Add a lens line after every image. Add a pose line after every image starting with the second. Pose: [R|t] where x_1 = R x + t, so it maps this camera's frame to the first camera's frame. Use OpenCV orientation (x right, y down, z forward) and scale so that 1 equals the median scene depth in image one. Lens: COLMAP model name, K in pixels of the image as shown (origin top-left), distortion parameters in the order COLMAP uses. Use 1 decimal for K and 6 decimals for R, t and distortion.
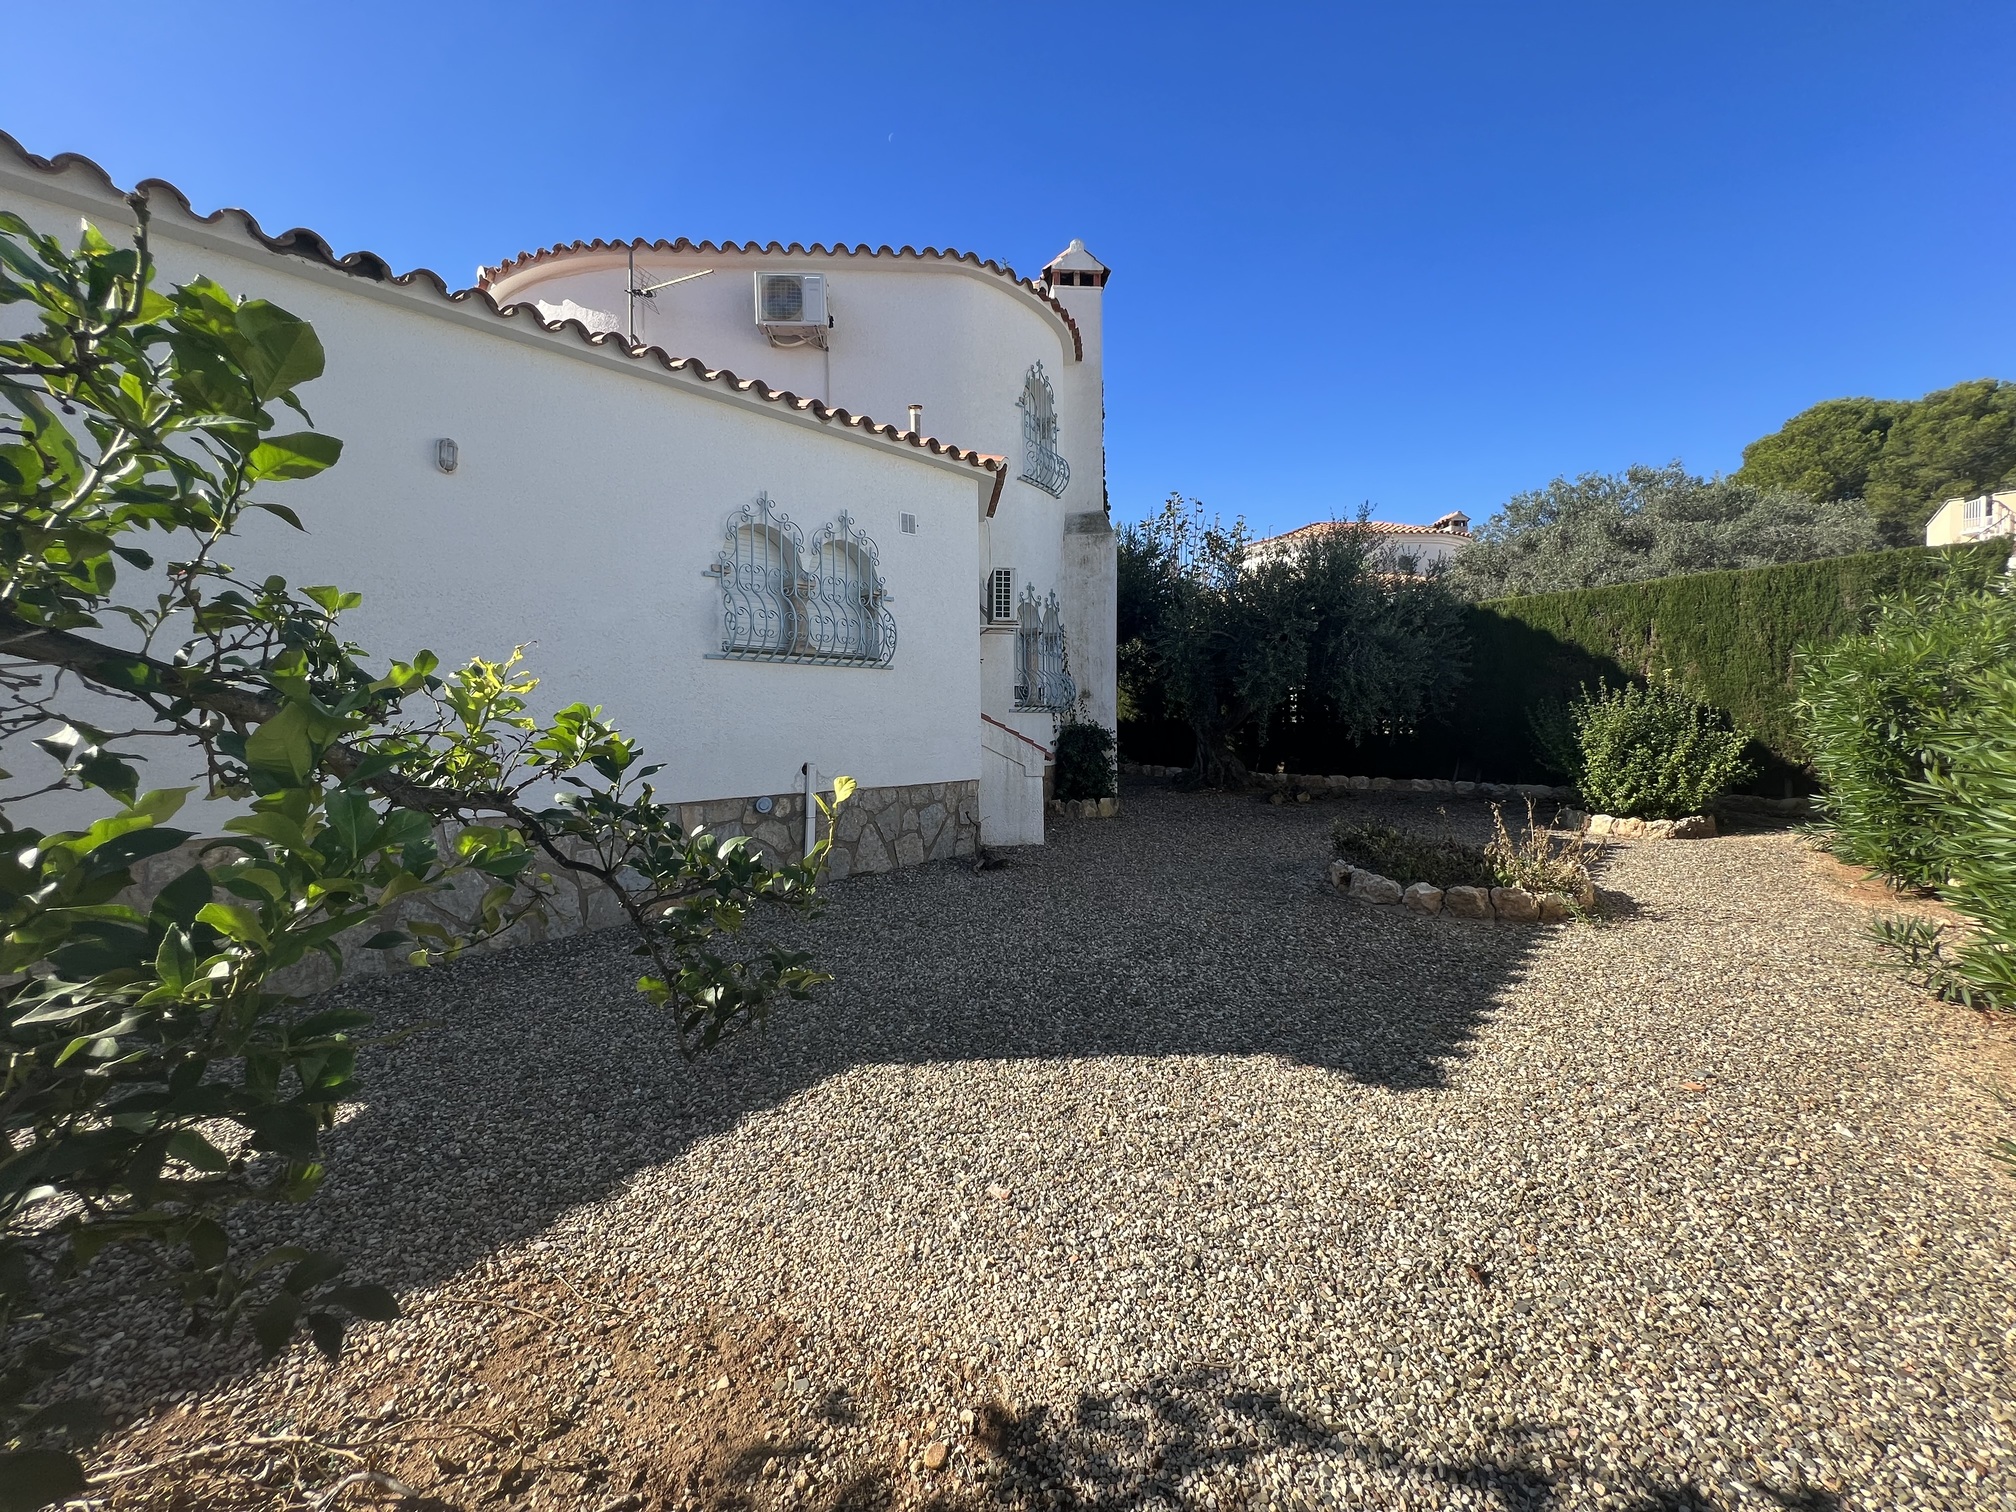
lens RADIAL K [[804.7, 0, 1003.2], [0, 804.7, 754.9], [0, 0, 1]] dist [-0.001423, 0.000369]
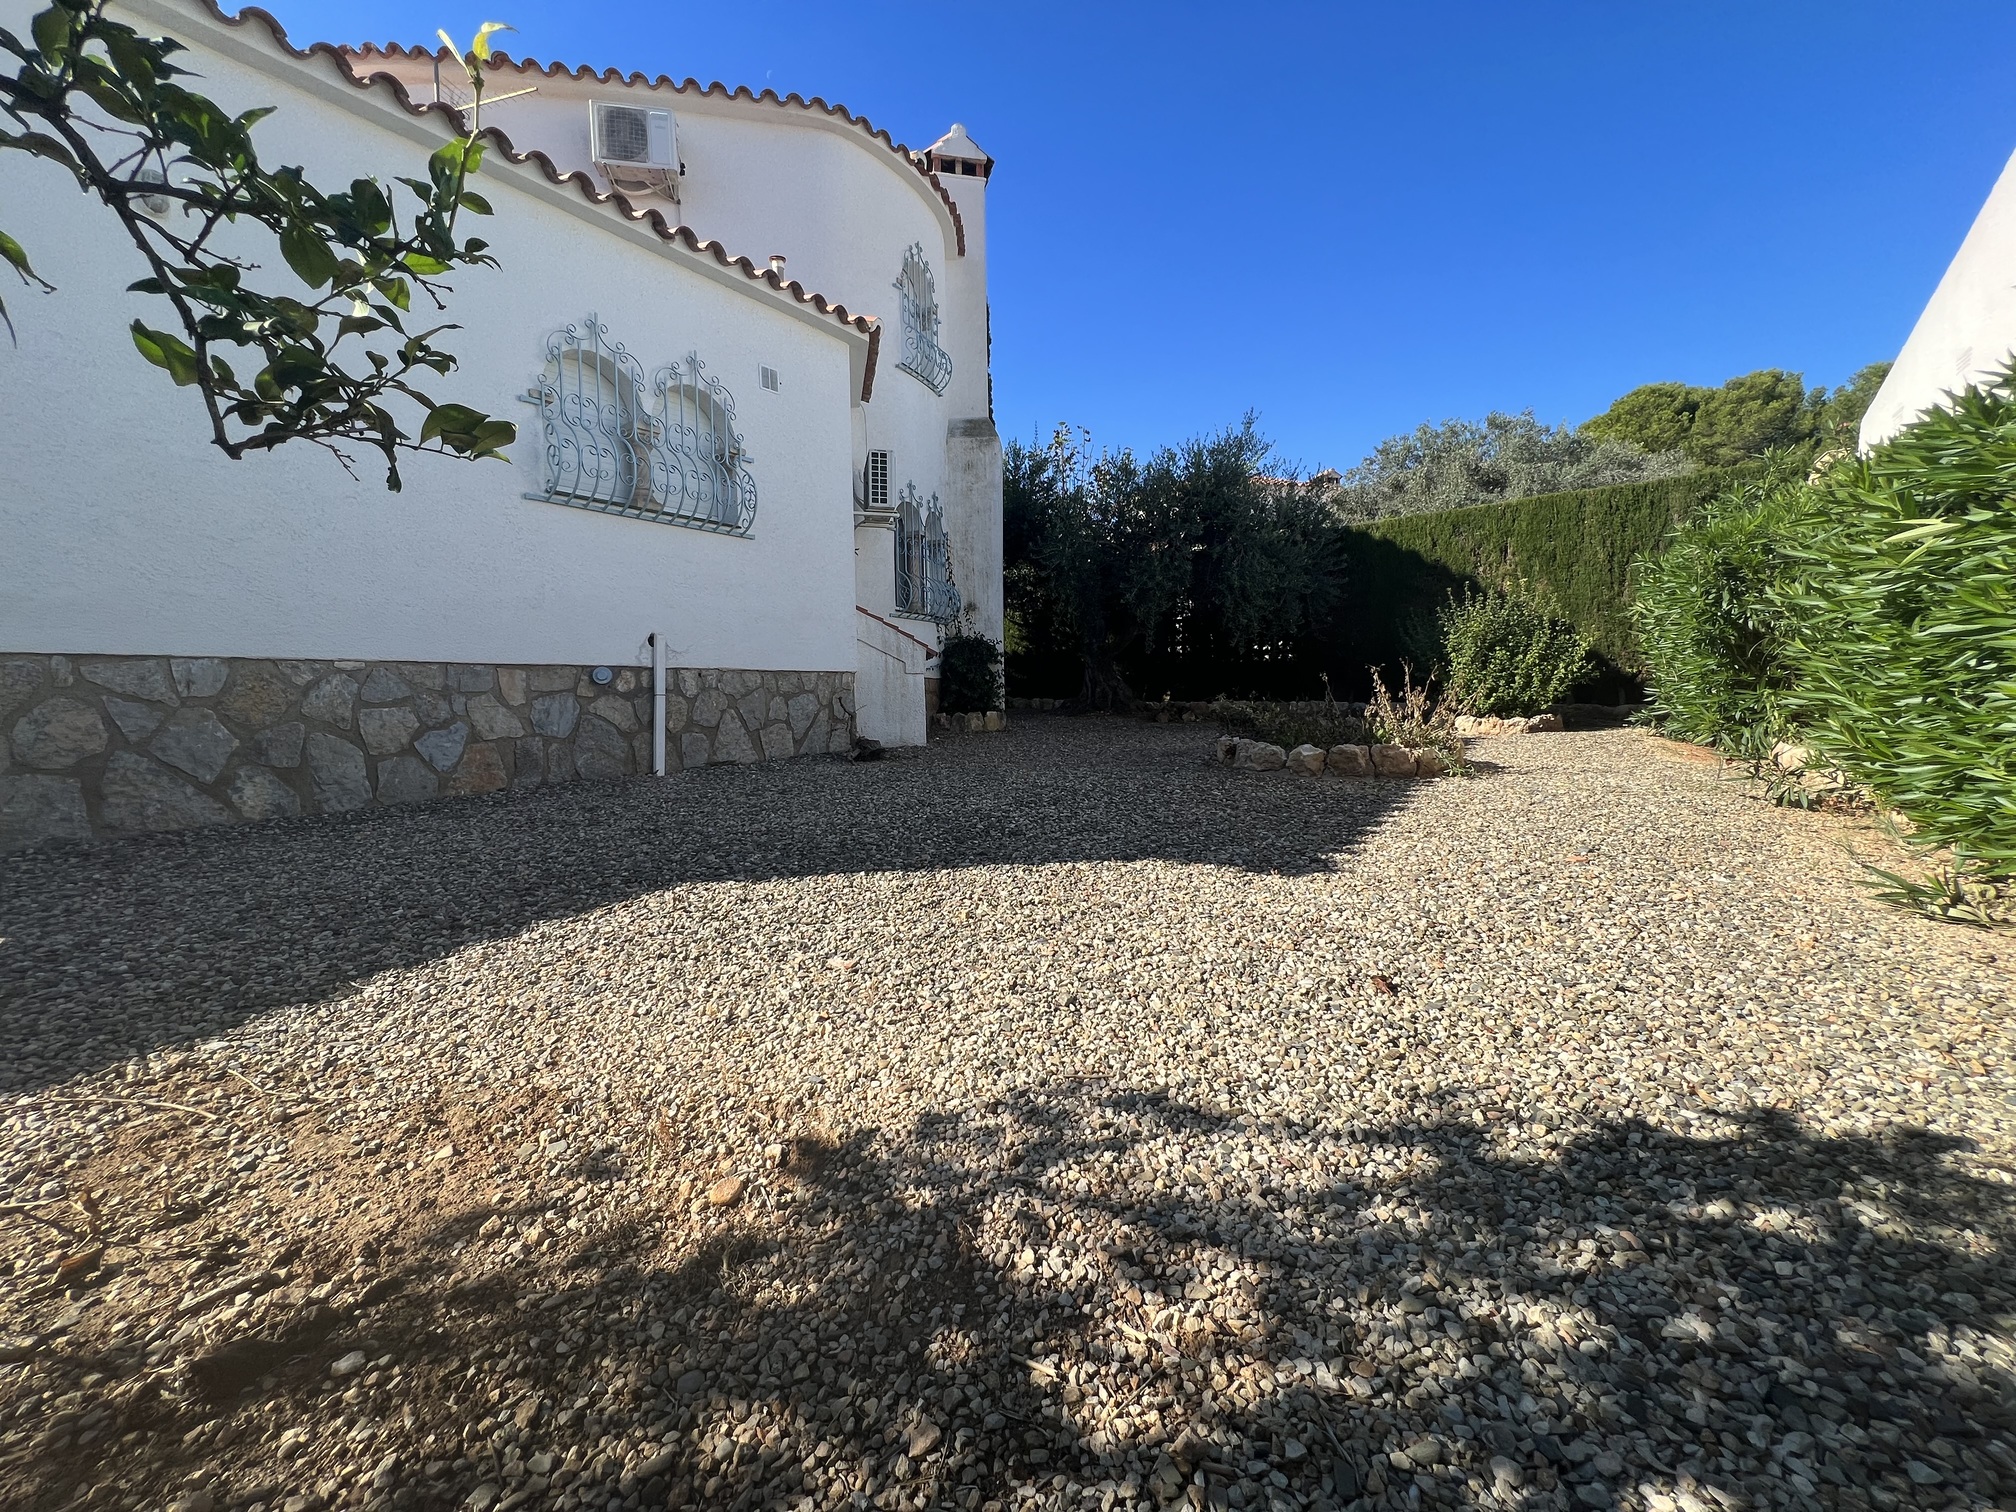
lens RADIAL K [[804.7, 0, 1003.2], [0, 804.7, 754.9], [0, 0, 1]] dist [-0.001423, 0.000369]
pose [[0.991287, -0.011308, 0.131231, 0.042963], [0.006850, 0.999386, 0.034369, 0.240087], [-0.131539, -0.033171, 0.990756, 0.127814]]
